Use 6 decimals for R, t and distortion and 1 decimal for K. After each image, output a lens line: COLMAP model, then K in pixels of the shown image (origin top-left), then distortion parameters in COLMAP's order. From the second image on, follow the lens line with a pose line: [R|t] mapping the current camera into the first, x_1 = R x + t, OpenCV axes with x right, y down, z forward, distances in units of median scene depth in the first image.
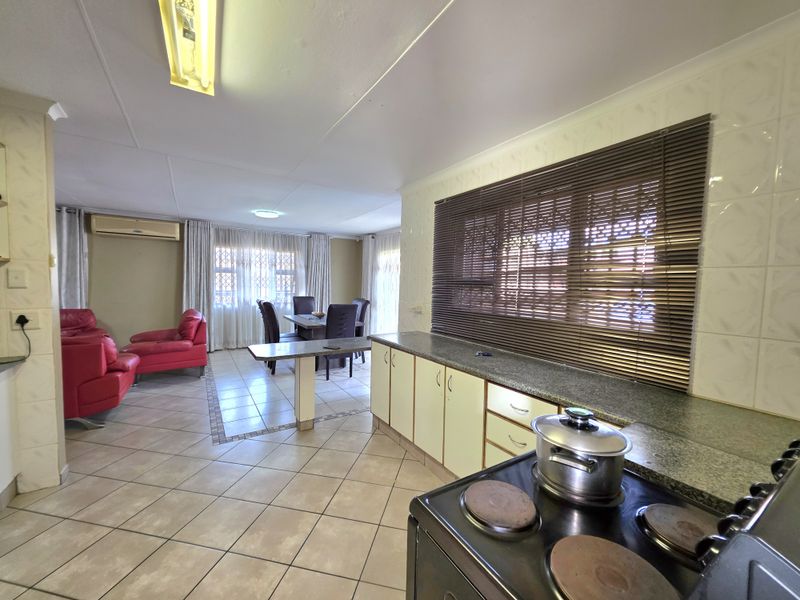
lens RADIAL K [[321.4, 0, 400.0], [0, 321.4, 300.0], [0, 0, 1]] dist [0.003403, 0.000073]
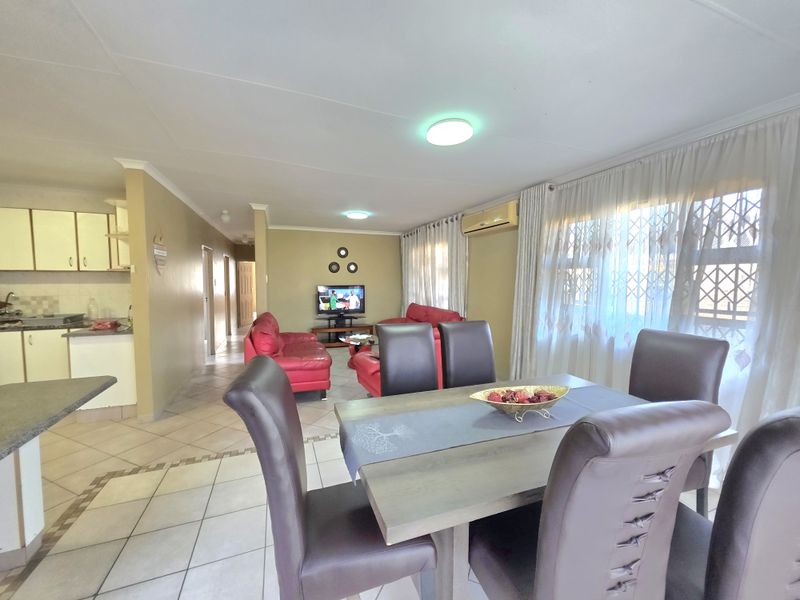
lens RADIAL K [[321.4, 0, 400.0], [0, 321.4, 300.0], [0, 0, 1]] dist [0.003403, 0.000073]
pose [[-0.203447, 0.040880, -0.978232, 0.038680], [-0.061198, 0.996643, 0.054378, -0.051304], [0.977171, 0.070929, -0.200262, 0.962331]]
